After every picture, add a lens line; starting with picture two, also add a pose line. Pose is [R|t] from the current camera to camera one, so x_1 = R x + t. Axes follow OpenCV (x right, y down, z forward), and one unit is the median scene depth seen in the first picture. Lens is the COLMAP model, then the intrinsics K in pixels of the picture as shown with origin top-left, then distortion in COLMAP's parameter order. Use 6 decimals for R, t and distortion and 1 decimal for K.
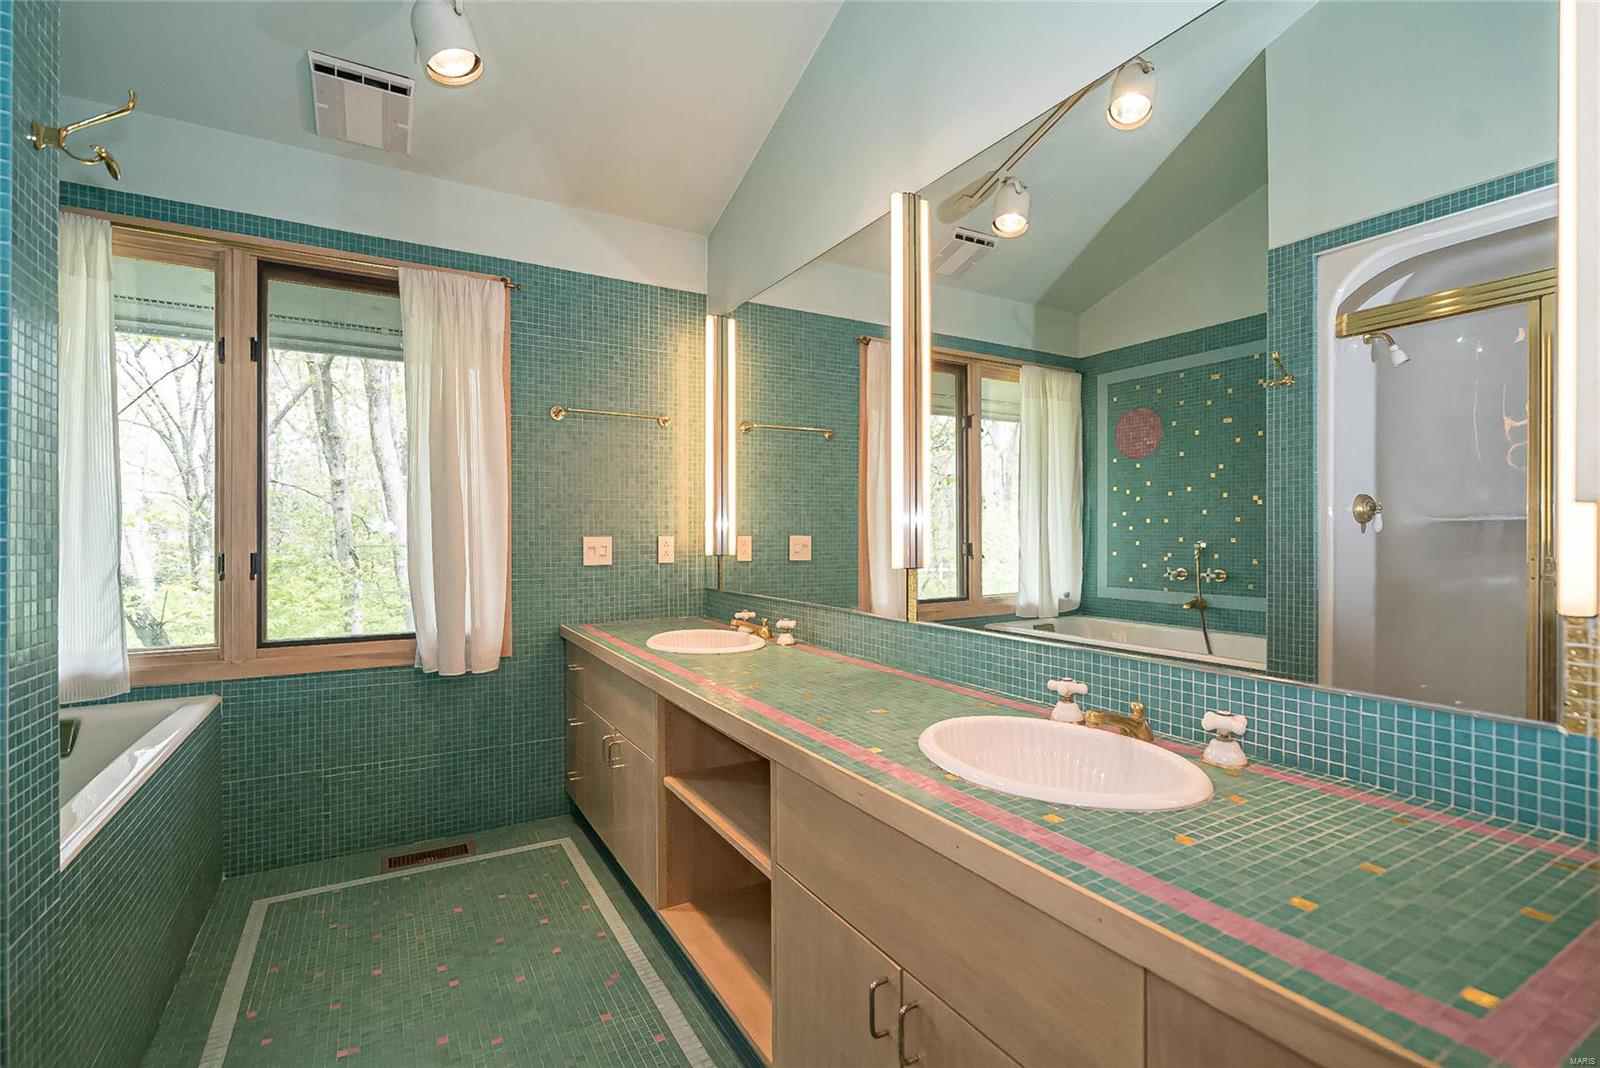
lens RADIAL K [[726.0, 0, 801.9], [0, 726.0, 532.2], [0, 0, 1]] dist [-0.006466, 0.000780]
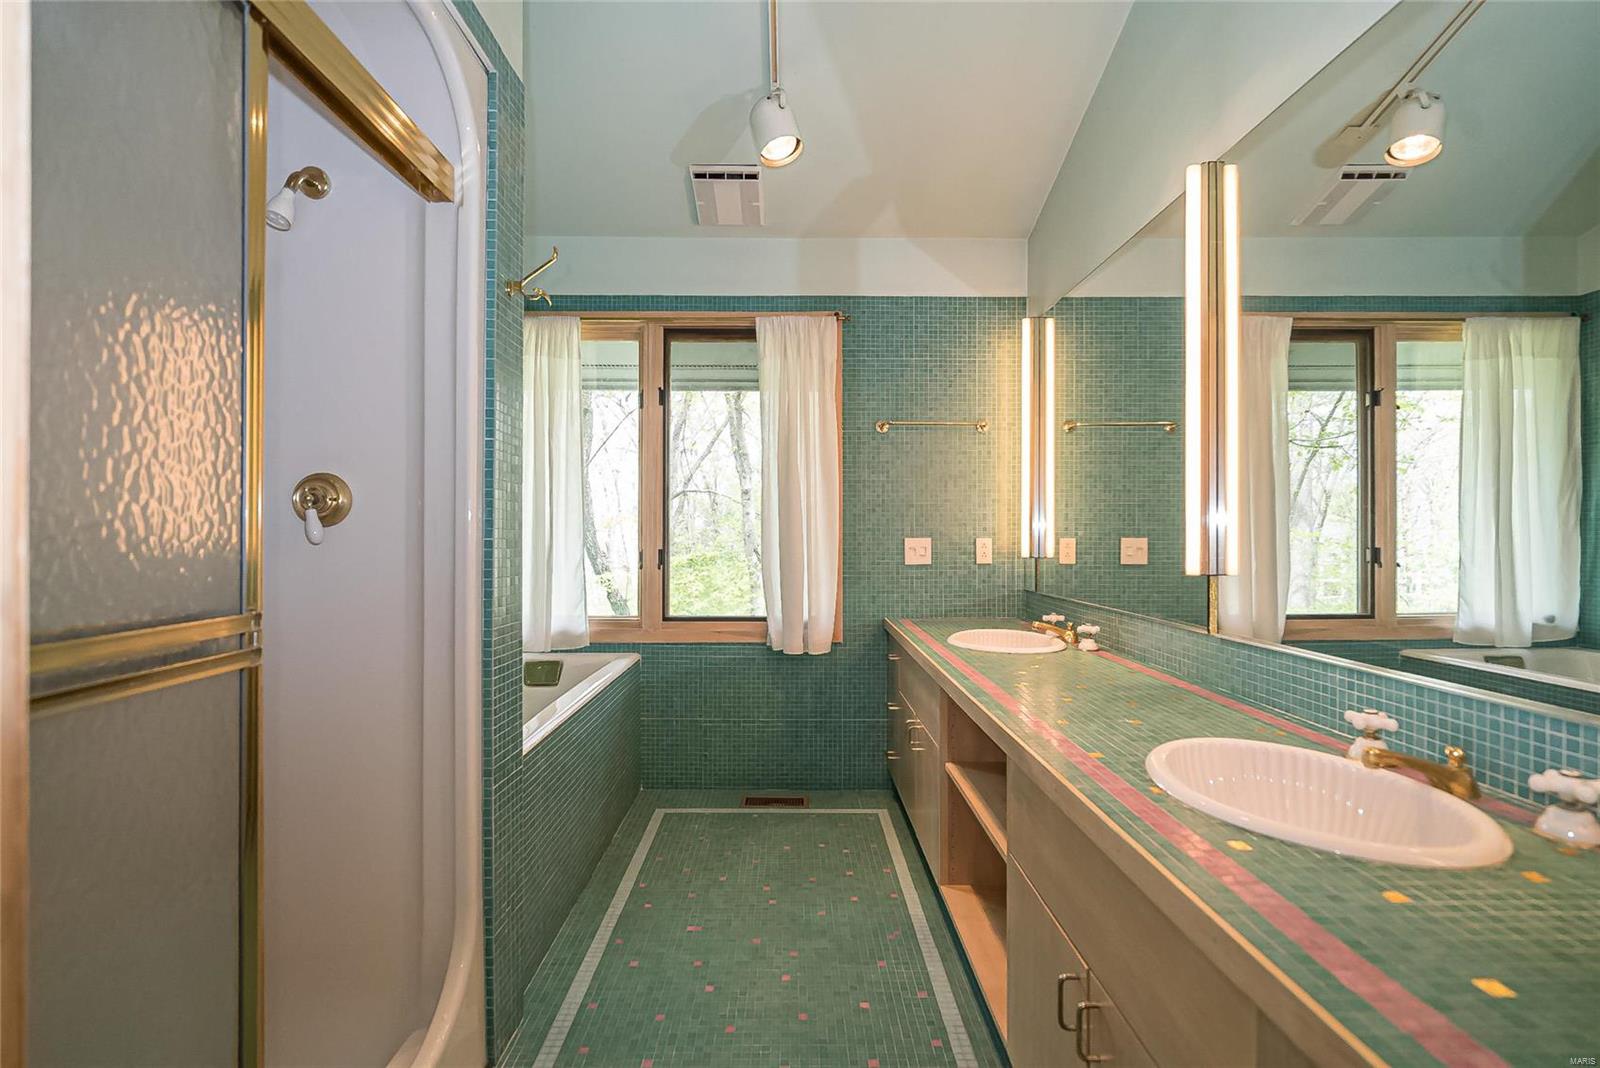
lens RADIAL K [[726.0, 0, 795.8], [0, 726.0, 530.9], [0, 0, 1]] dist [-0.006466, 0.000780]
pose [[0.867276, 0.000292, -0.497827, 0.124909], [-0.001456, 0.999997, -0.001949, -0.002479], [0.497825, 0.002415, 0.867274, -0.036227]]
